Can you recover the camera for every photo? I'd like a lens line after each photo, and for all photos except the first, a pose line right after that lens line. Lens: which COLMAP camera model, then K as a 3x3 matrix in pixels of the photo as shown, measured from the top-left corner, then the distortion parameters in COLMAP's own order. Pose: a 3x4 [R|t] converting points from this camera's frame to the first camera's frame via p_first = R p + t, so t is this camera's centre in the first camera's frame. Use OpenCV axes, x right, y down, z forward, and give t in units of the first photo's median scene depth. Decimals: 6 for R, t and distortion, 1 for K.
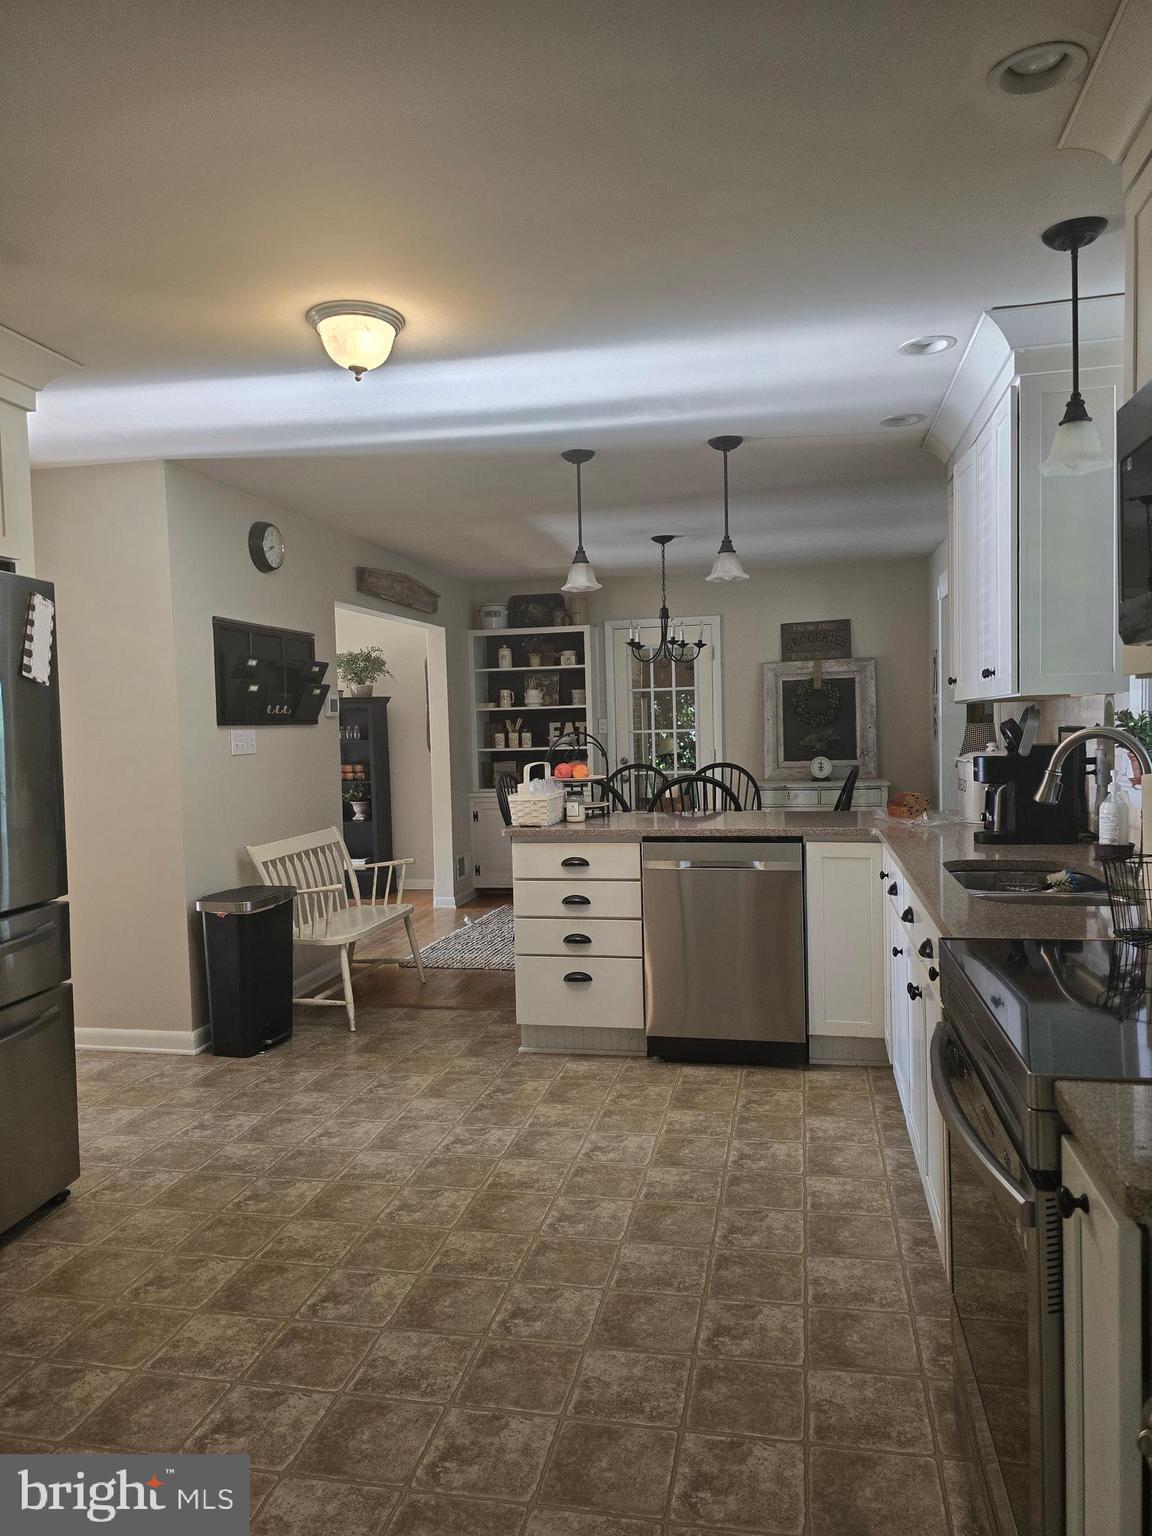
lens RADIAL K [[1028.9, 0, 592.0], [0, 1028.9, 766.8], [0, 0, 1]] dist [0.065238, -0.058413]
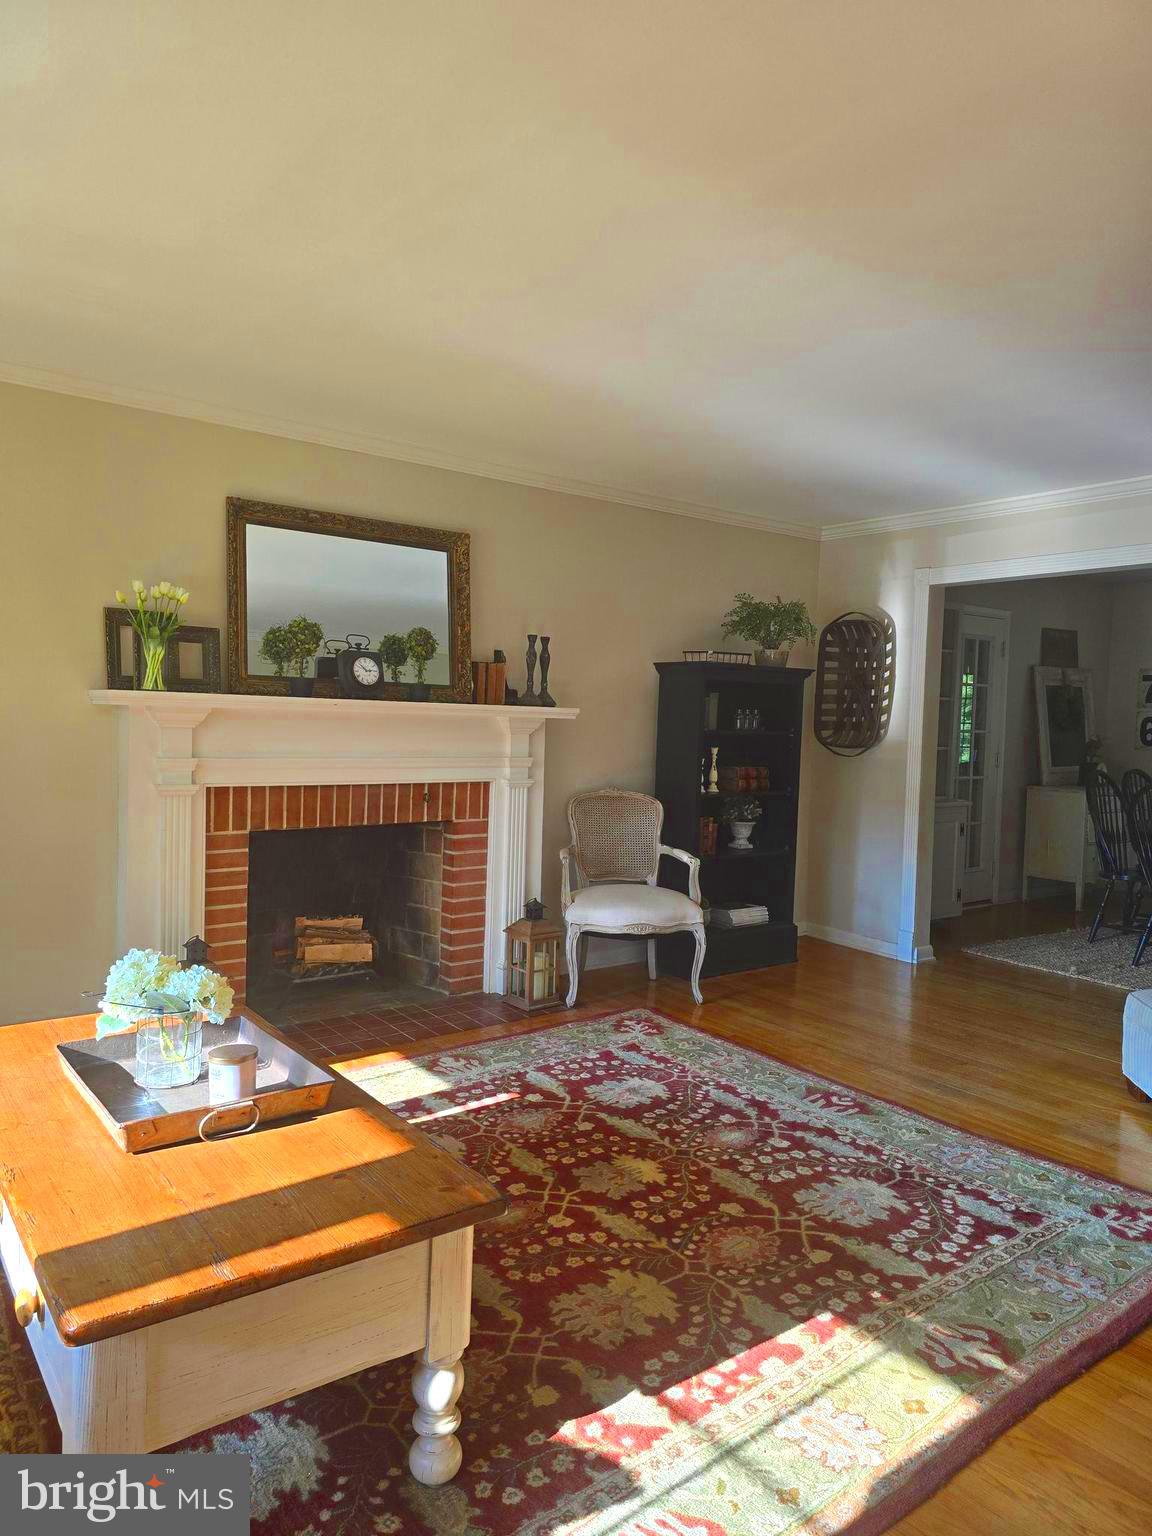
lens RADIAL K [[1028.9, 0, 595.0], [0, 1028.9, 762.5], [0, 0, 1]] dist [0.065238, -0.058413]
pose [[0.649924, 0.009806, 0.759936, -1.705237], [-0.011656, 0.999928, -0.002934, -0.002899], [-0.759910, -0.006951, 0.649991, 1.355434]]
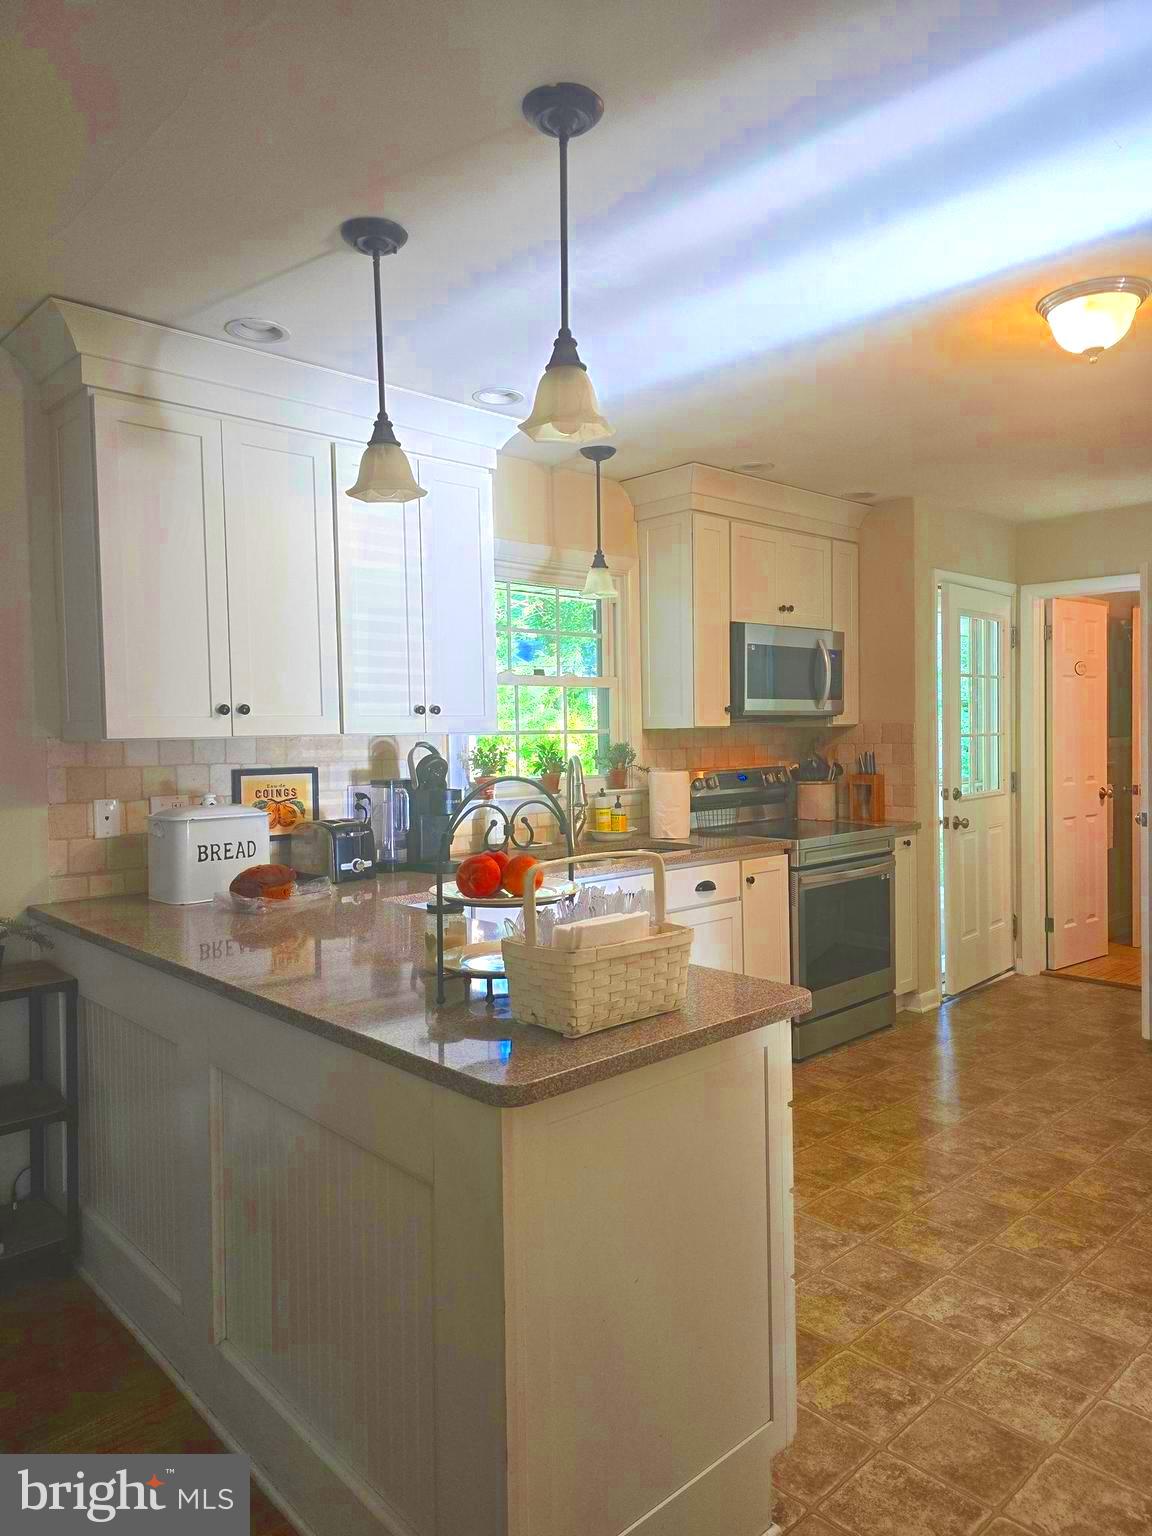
lens RADIAL K [[1028.9, 0, 585.5], [0, 1028.9, 764.5], [0, 0, 1]] dist [0.065238, -0.058413]
pose [[-0.814179, 0.025615, 0.580049, -0.284765], [0.063666, 0.996941, 0.045340, -0.063331], [-0.577113, 0.073844, -0.813319, 1.496161]]
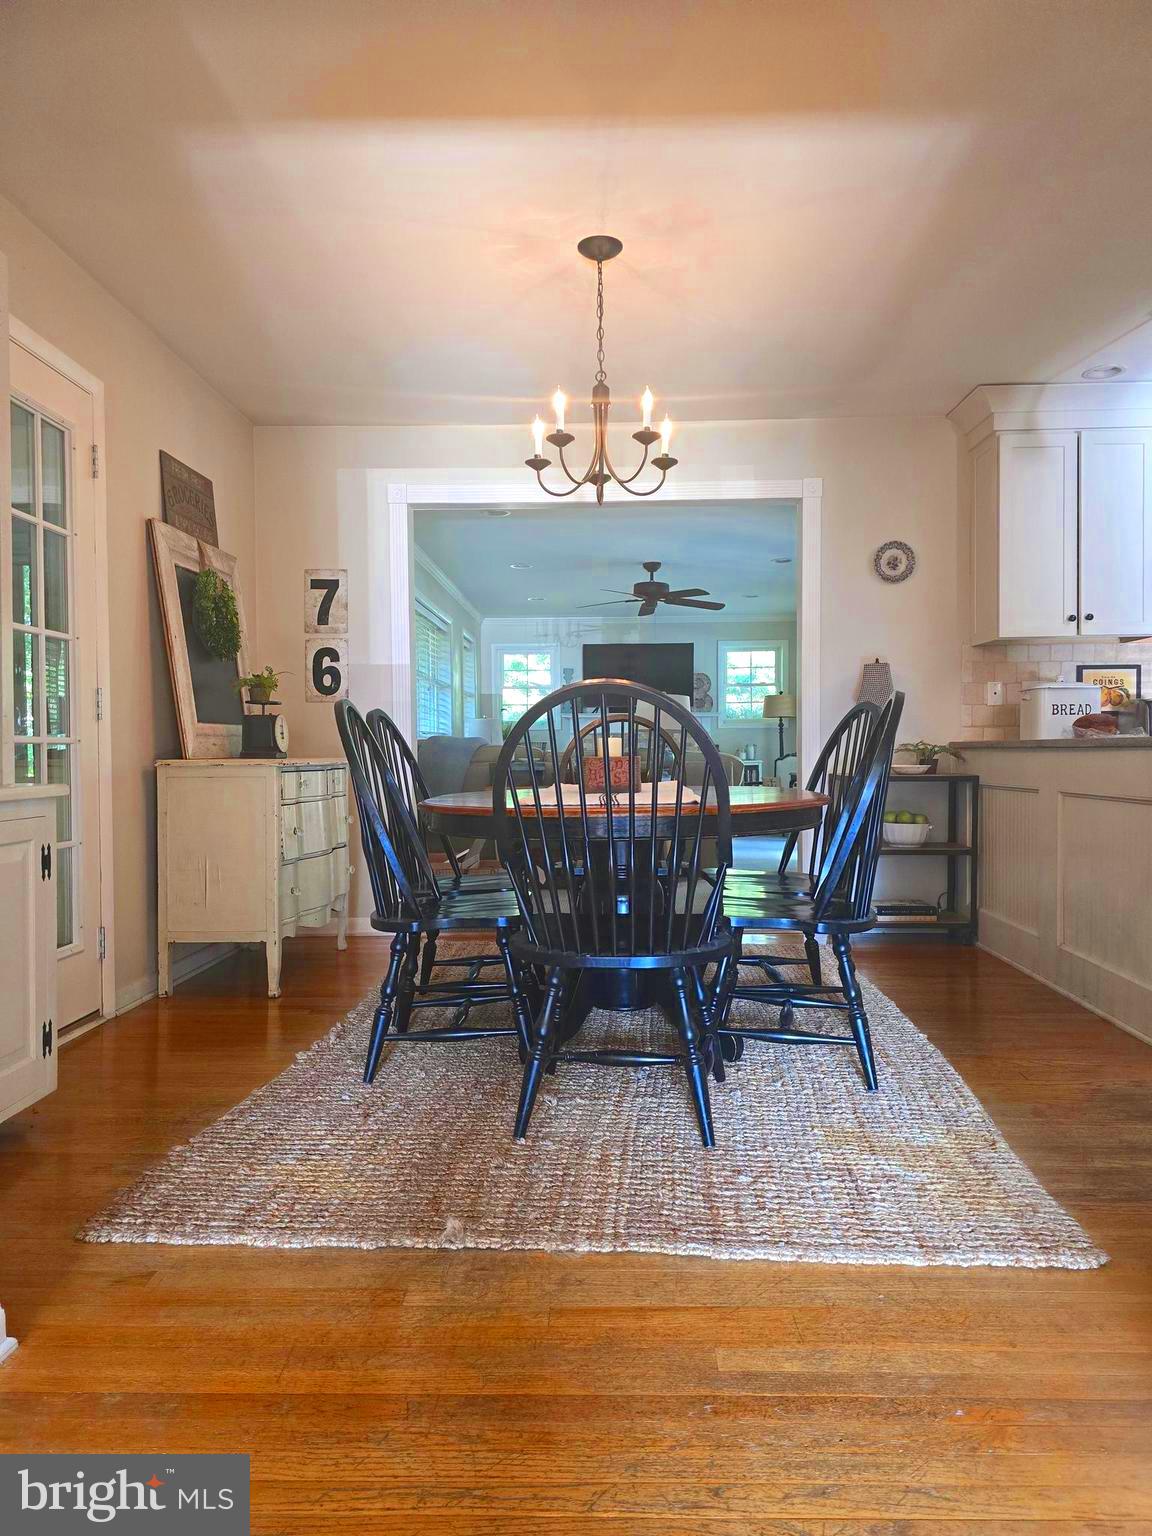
lens RADIAL K [[1028.9, 0, 588.4], [0, 1028.9, 773.4], [0, 0, 1]] dist [0.065238, -0.058413]
pose [[-0.178494, 0.009746, 0.983893, -0.697226], [0.054641, 0.998506, 0.000022, 0.059621], [-0.982423, 0.053765, -0.178760, 1.791699]]
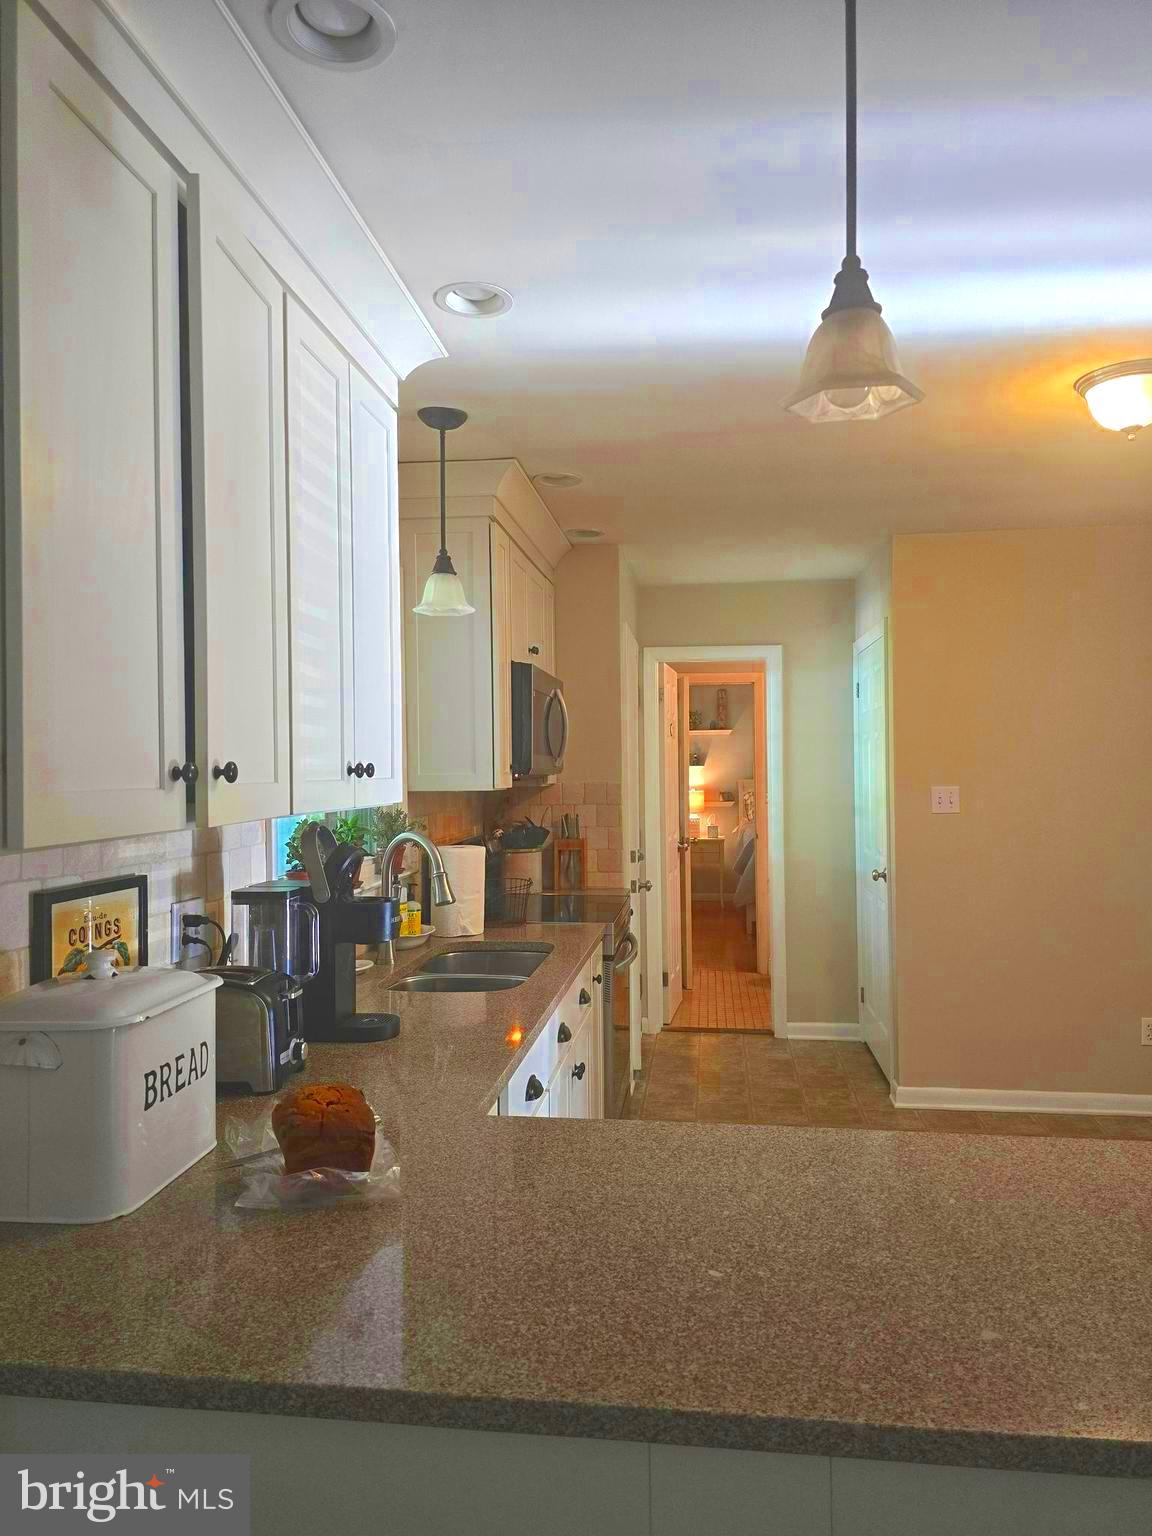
lens RADIAL K [[1028.9, 0, 581.1], [0, 1028.9, 765.6], [0, 0, 1]] dist [0.065238, -0.058413]
pose [[-0.996868, 0.033645, -0.071571, 0.252360], [0.030843, 0.998727, 0.039903, -0.099063], [0.072822, 0.037570, -0.996637, 1.401040]]
